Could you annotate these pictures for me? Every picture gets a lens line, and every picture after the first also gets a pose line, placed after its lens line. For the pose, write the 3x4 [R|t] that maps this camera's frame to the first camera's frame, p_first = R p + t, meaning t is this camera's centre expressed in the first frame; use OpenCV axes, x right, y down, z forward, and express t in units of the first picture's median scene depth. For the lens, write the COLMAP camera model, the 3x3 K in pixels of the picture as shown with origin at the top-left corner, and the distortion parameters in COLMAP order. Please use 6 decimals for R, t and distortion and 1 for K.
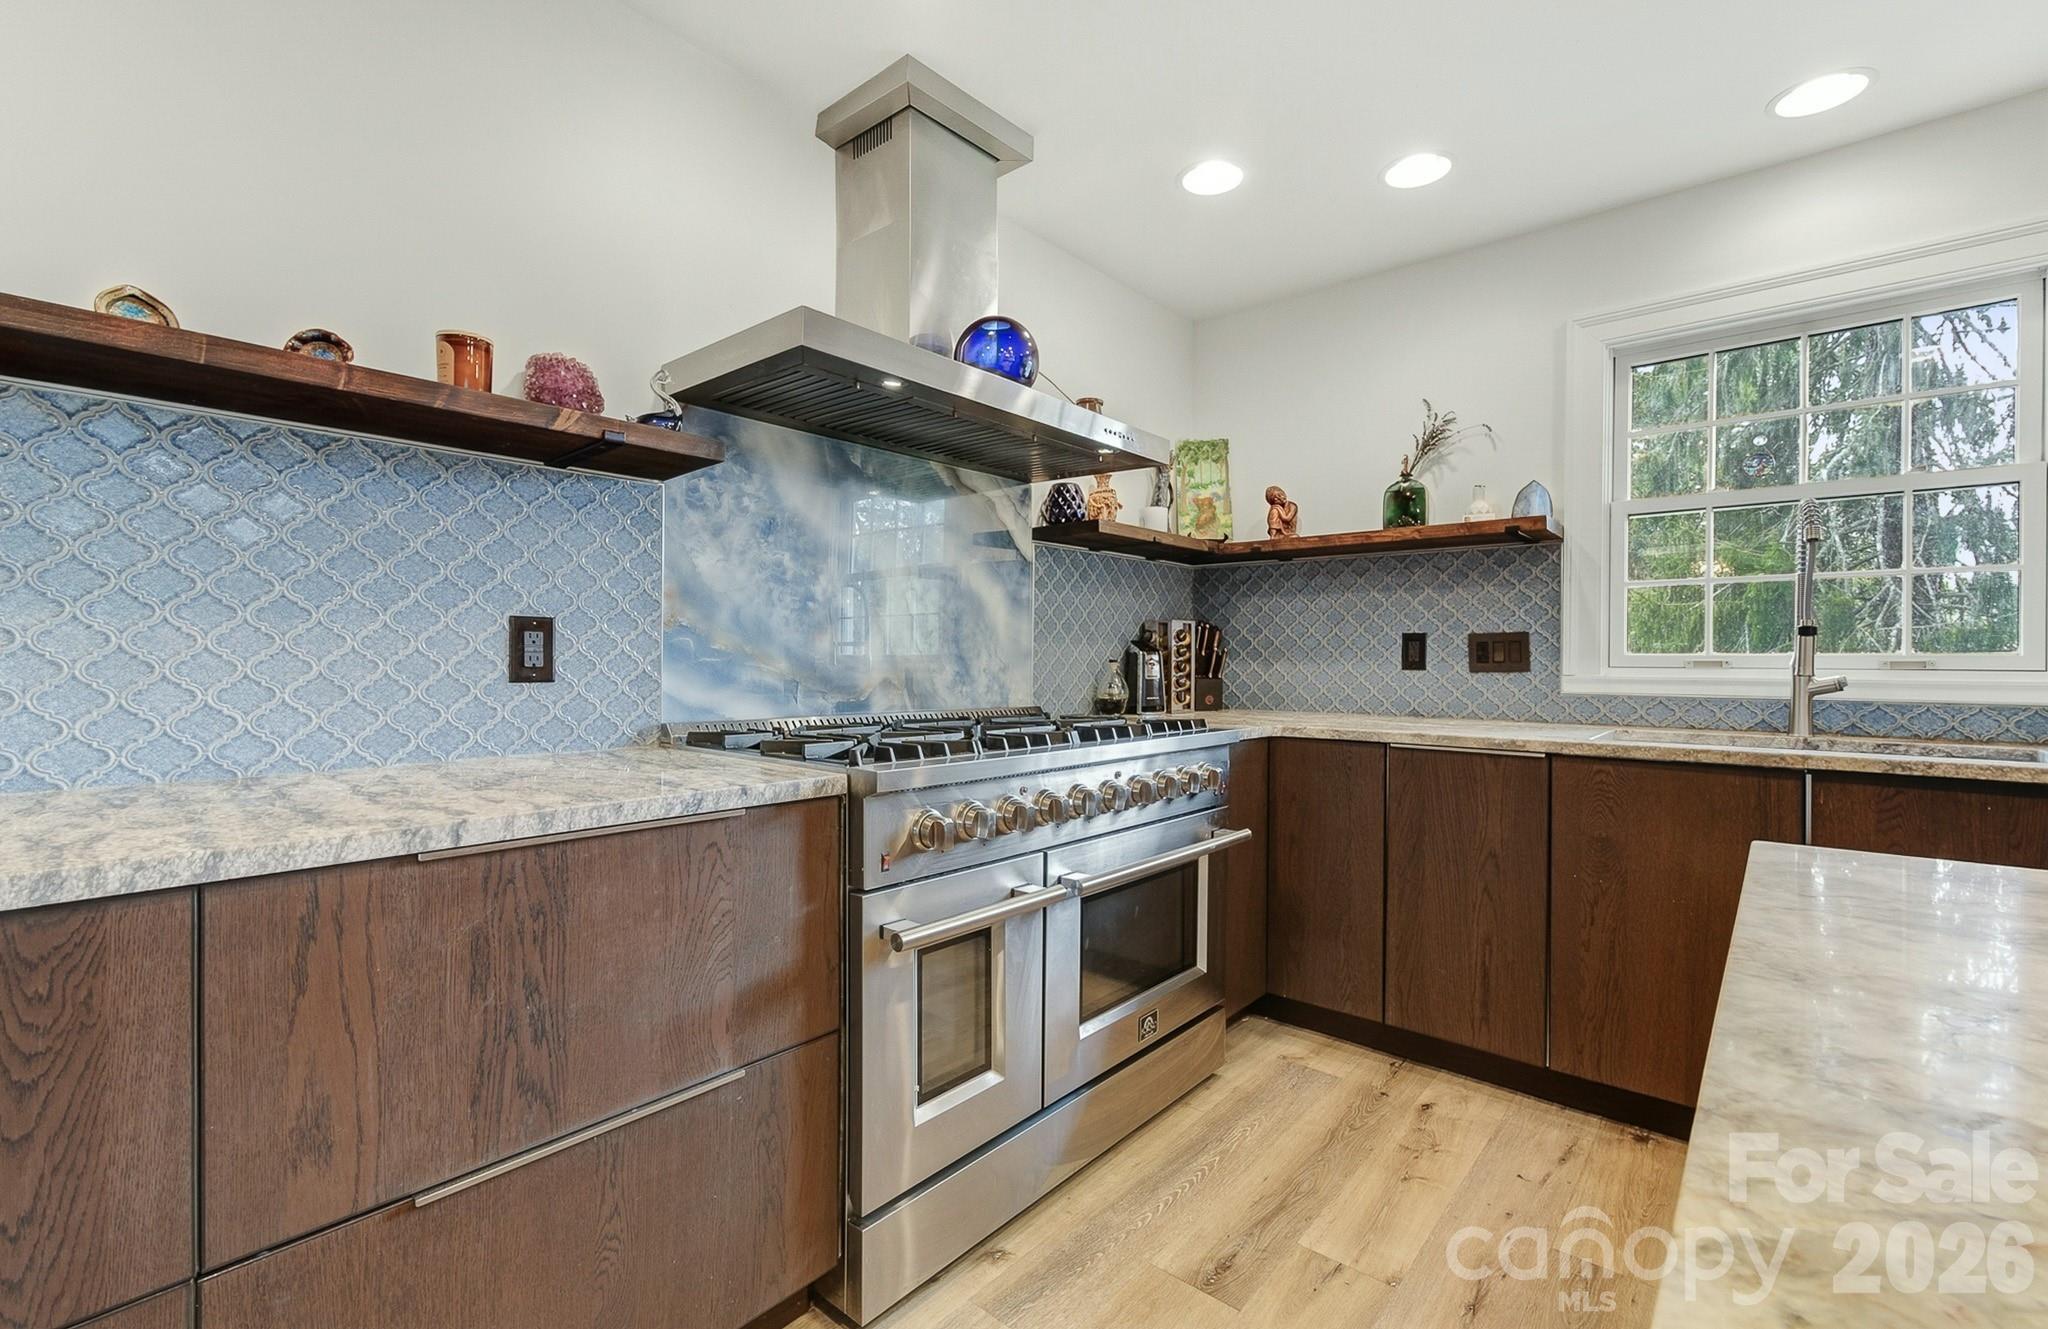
lens RADIAL K [[891.7, 0, 1002.8], [0, 891.7, 659.3], [0, 0, 1]] dist [-0.001678, 0.000078]
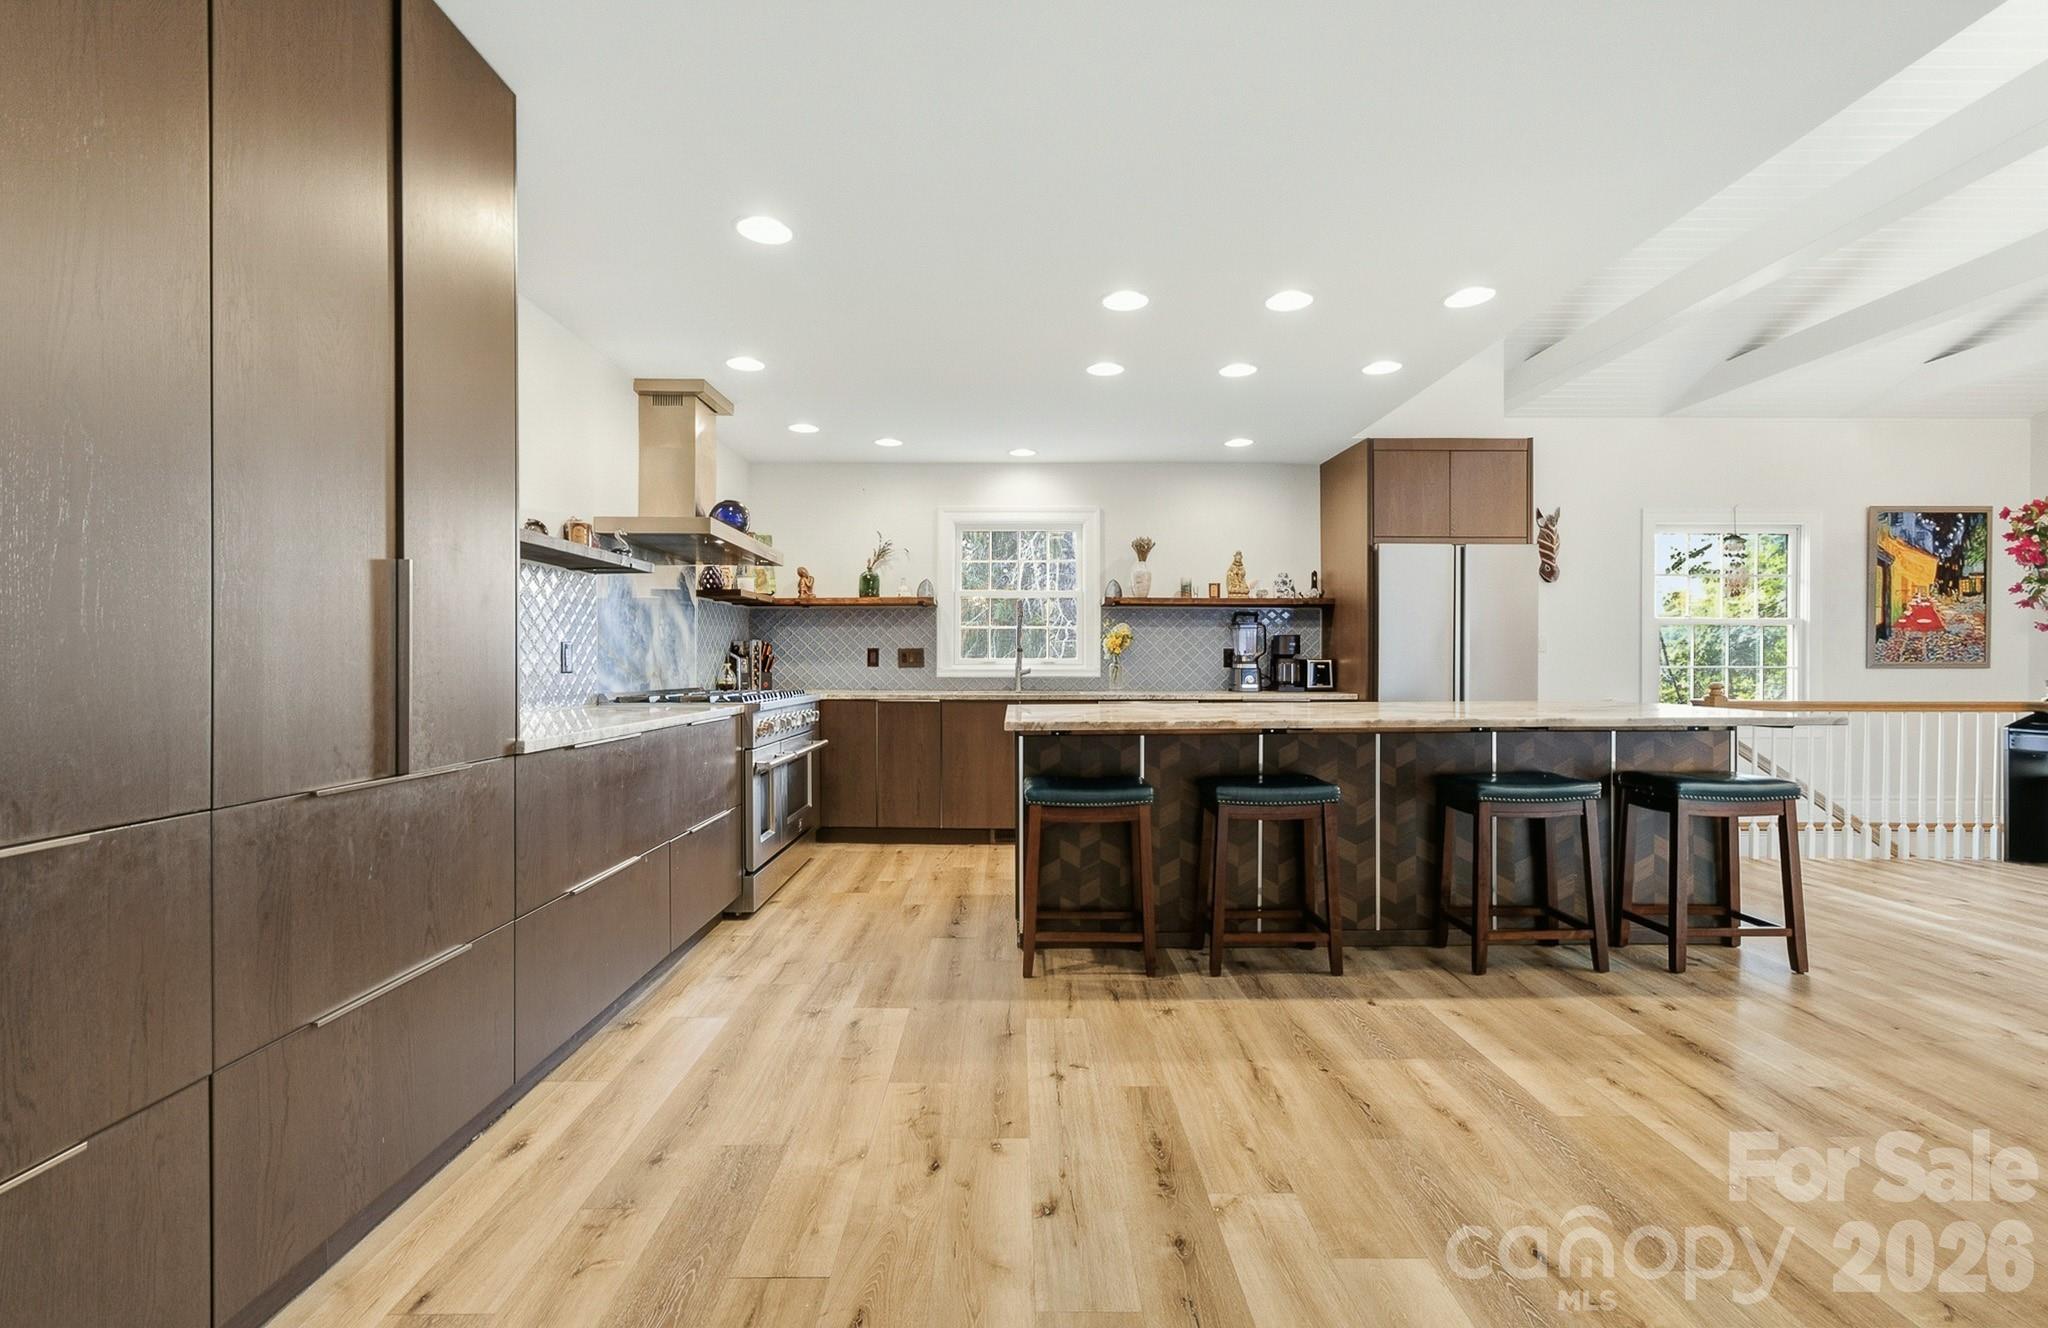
lens RADIAL K [[891.7, 0, 1002.8], [0, 891.7, 658.8], [0, 0, 1]] dist [-0.001678, 0.000078]
pose [[0.759865, -0.002446, 0.650077, -0.683081], [0.005806, 0.999979, -0.003024, 0.002276], [-0.650055, 0.006072, 0.759863, -0.781473]]
